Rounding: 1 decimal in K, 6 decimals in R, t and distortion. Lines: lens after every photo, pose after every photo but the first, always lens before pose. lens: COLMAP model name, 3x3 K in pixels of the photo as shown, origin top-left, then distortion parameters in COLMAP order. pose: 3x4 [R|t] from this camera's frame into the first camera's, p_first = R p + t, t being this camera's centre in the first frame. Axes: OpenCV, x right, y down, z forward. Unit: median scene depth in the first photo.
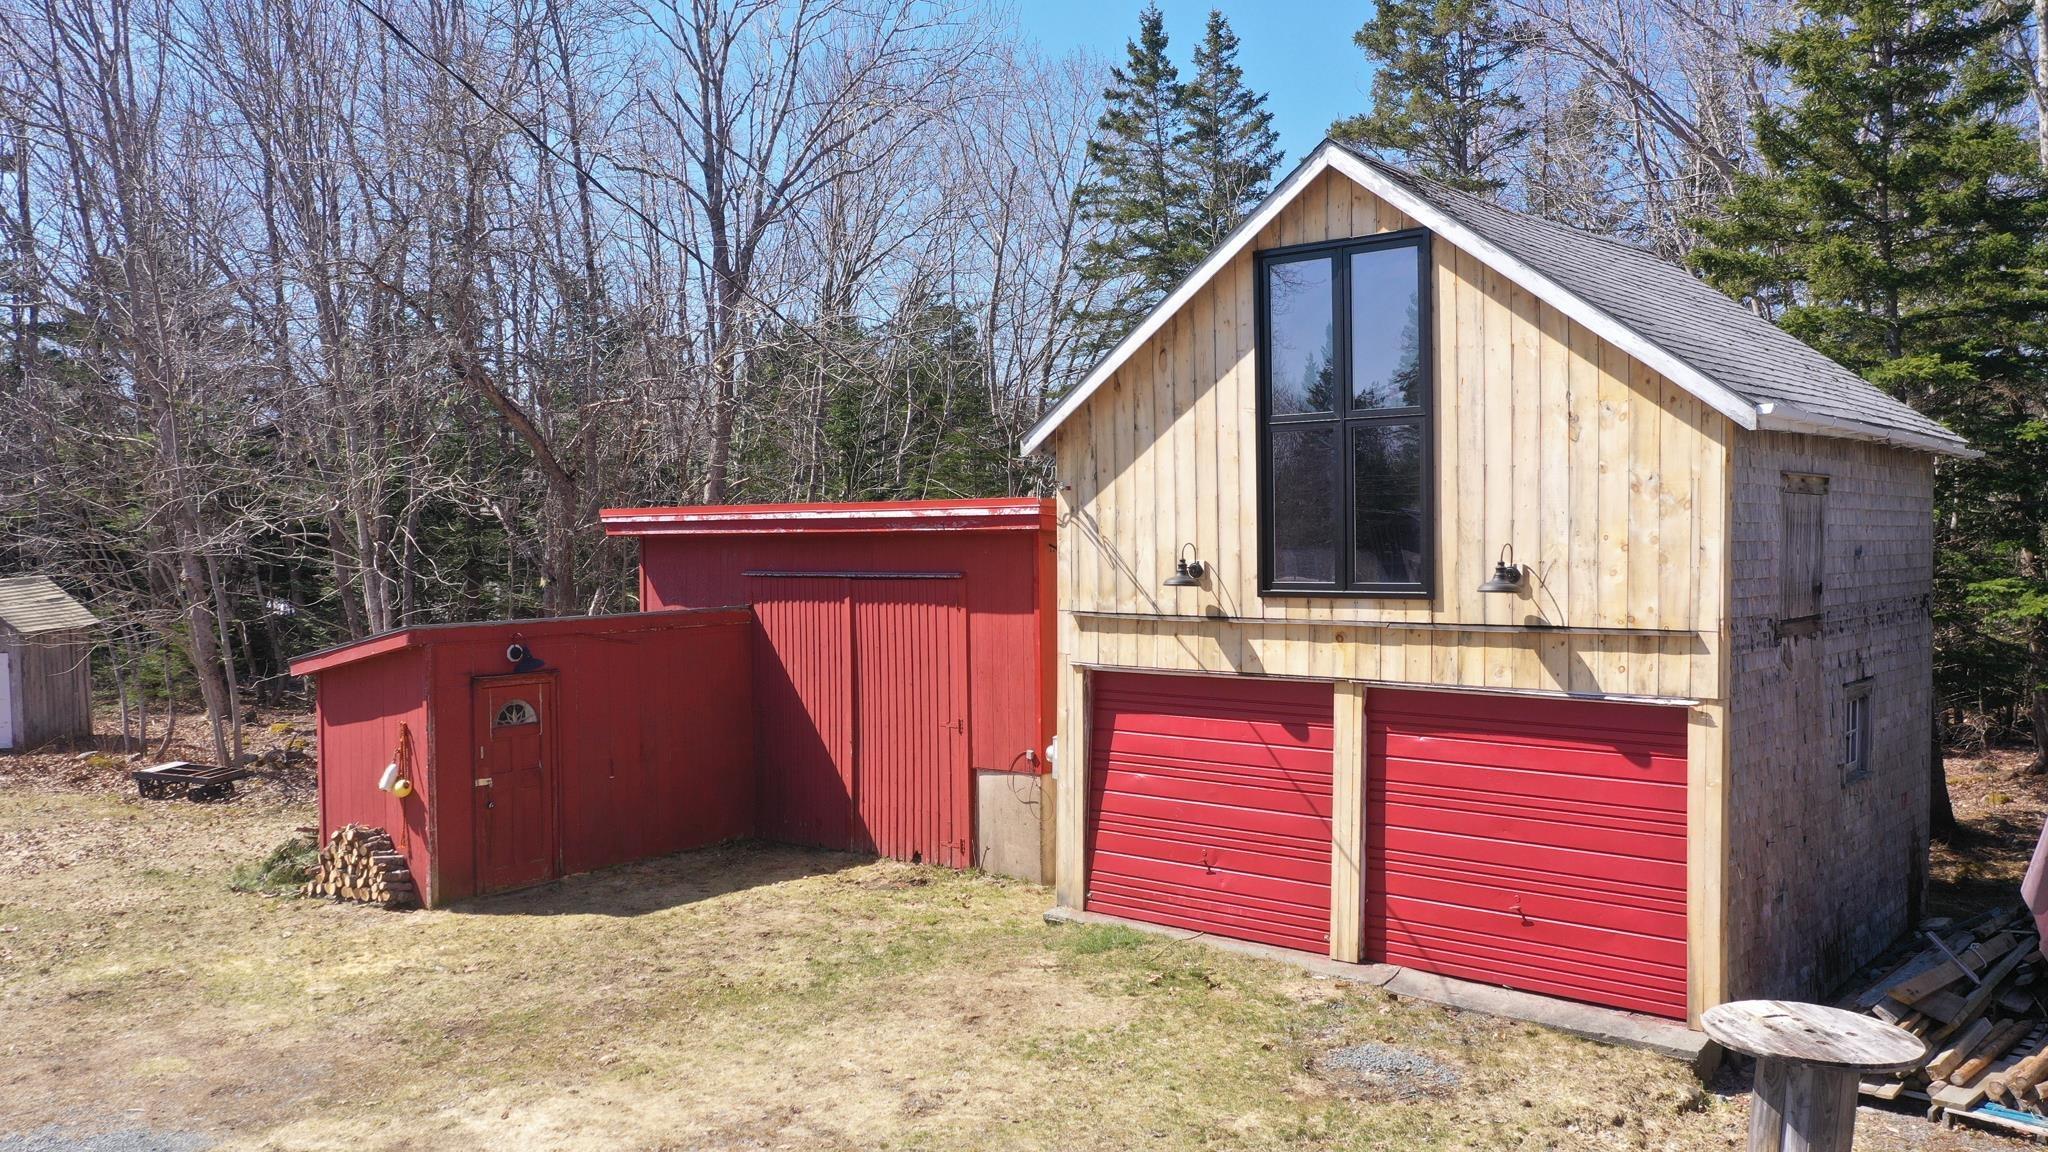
lens RADIAL K [[1634.4, 0, 1019.9], [0, 1634.4, 568.1], [0, 0, 1]] dist [-0.001240, 0.001246]
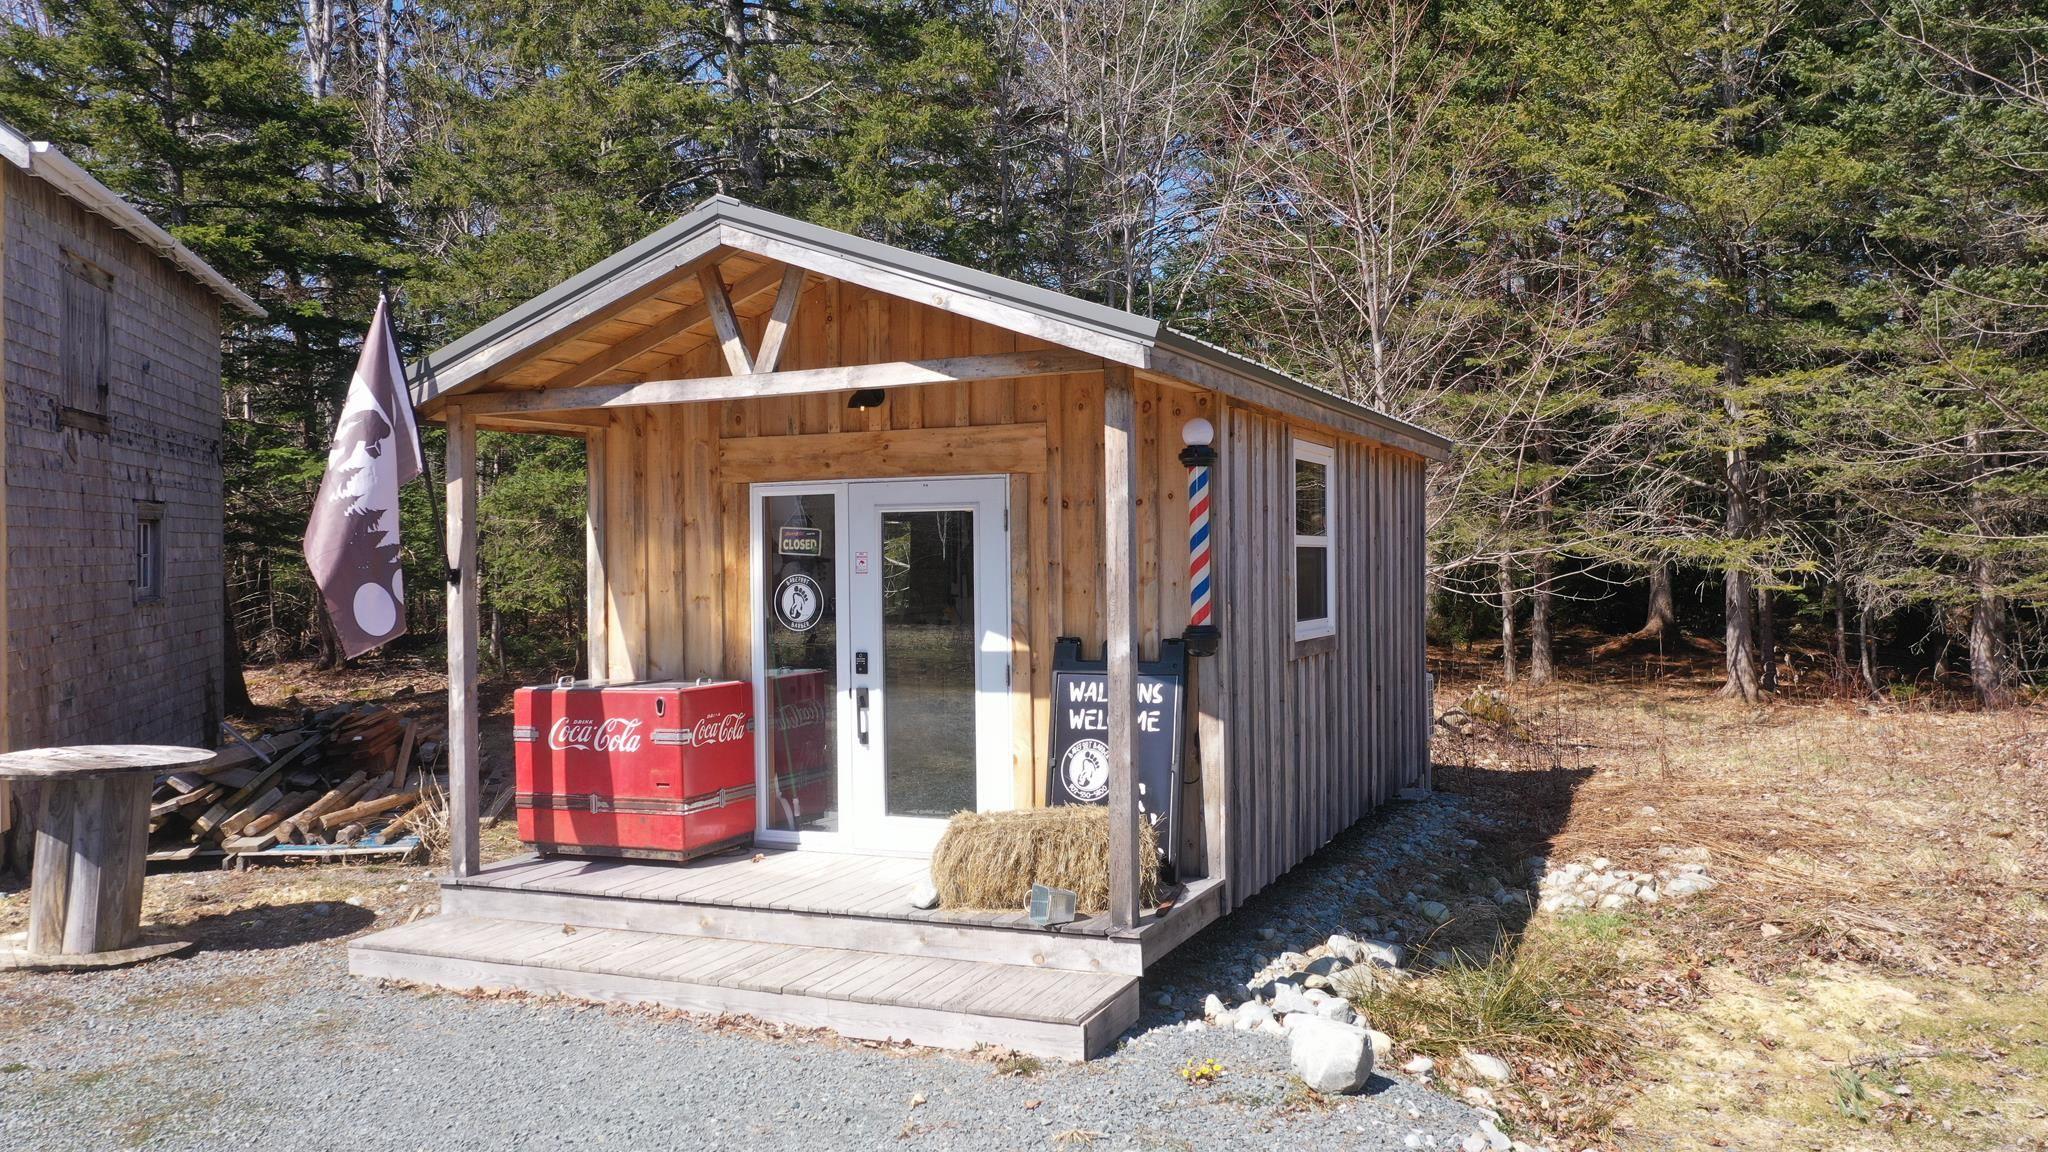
lens RADIAL K [[1634.4, 0, 1019.9], [0, 1634.4, 568.1], [0, 0, 1]] dist [-0.001240, 0.001246]
pose [[0.573679, -0.012413, 0.818986, 0.007436], [0.019723, 0.999805, 0.001337, 0.122001], [-0.818843, 0.015386, 0.573811, 0.005595]]
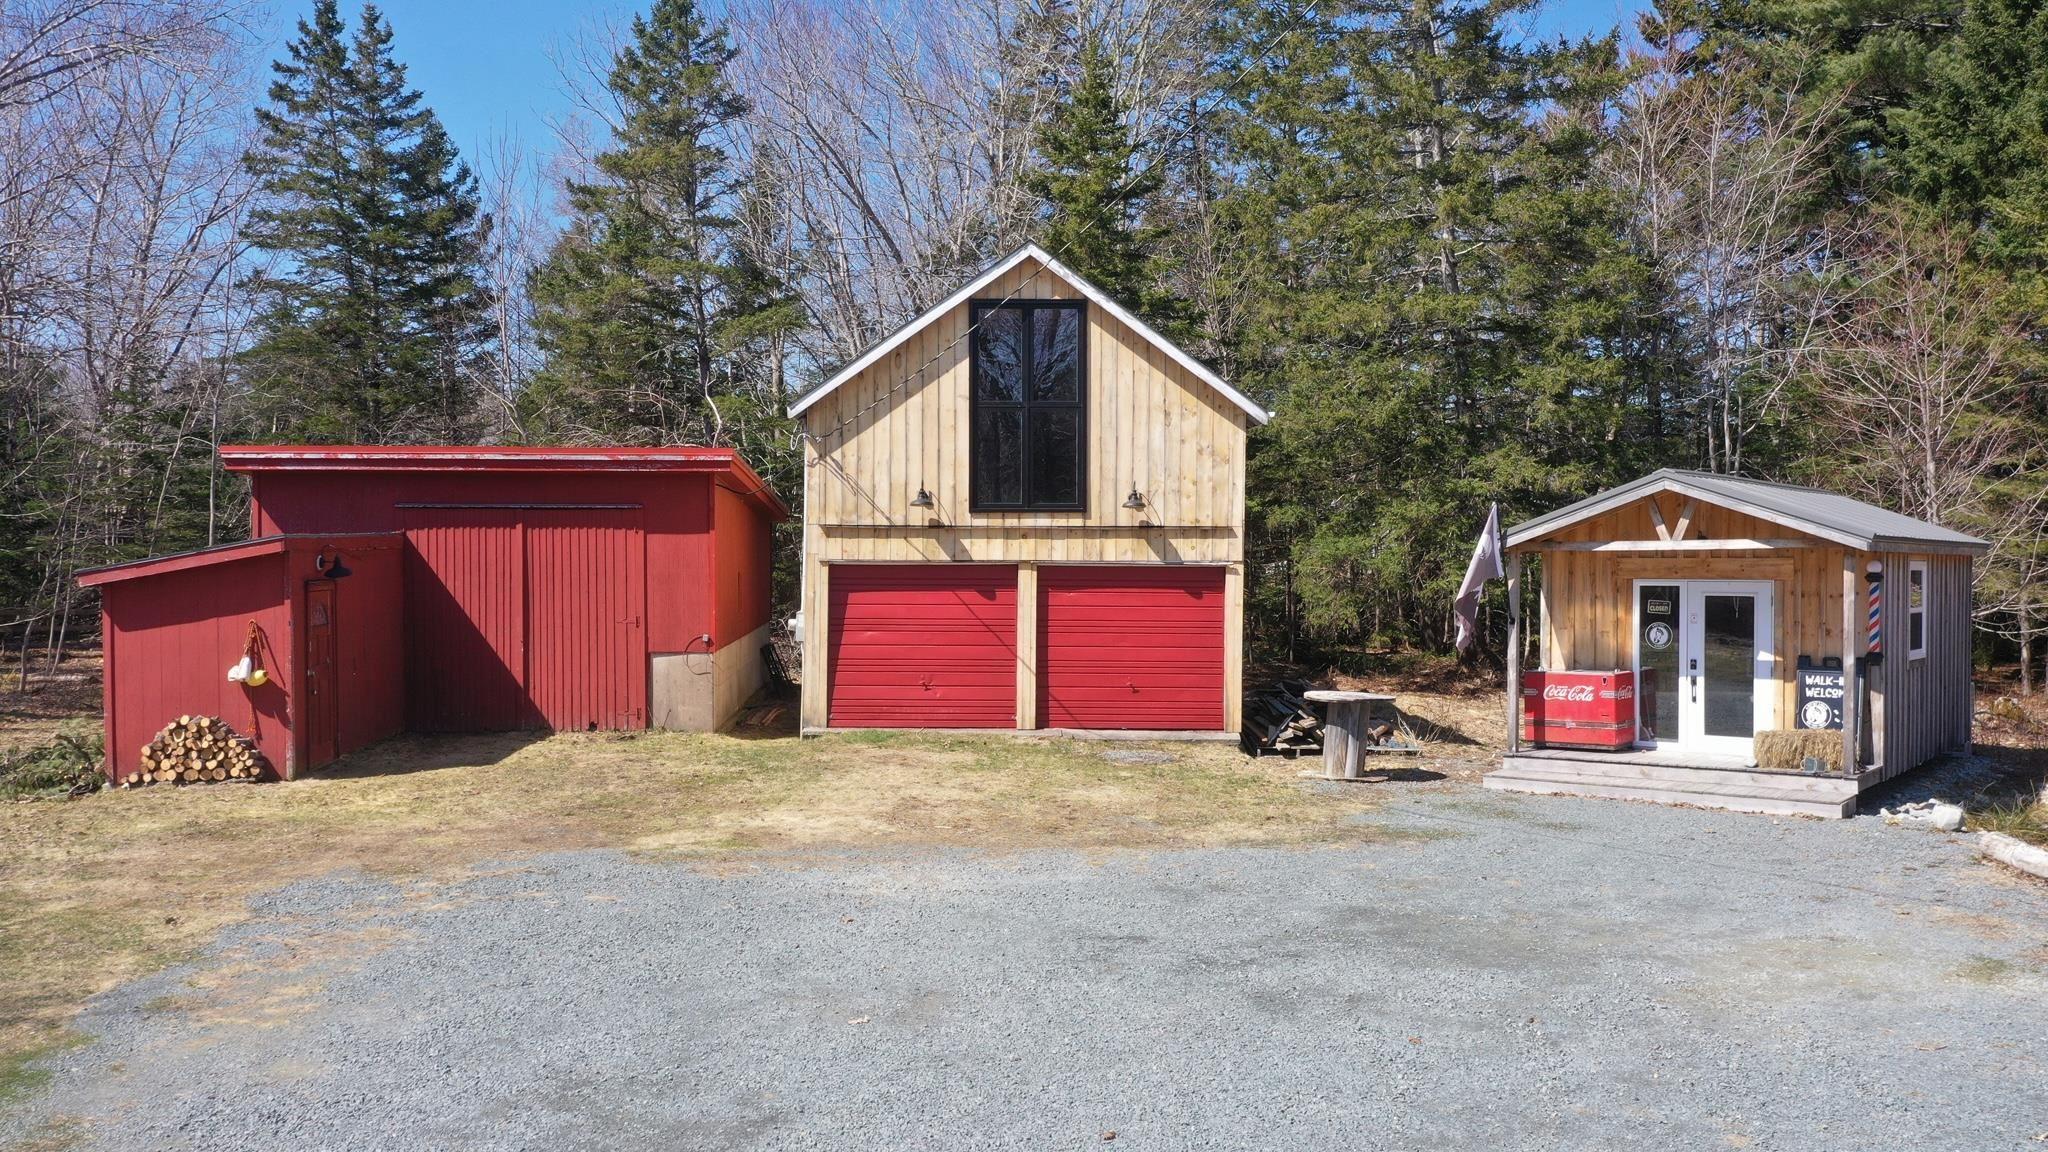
lens RADIAL K [[1709.2, 0, 1019.6], [0, 1709.2, 564.4], [0, 0, 1]] dist [-0.002690, 0.002018]
pose [[0.753871, 0.000335, 0.657023, -0.927376], [0.003310, 0.999985, -0.004308, 0.076371], [-0.657014, 0.005422, 0.753858, -0.306935]]
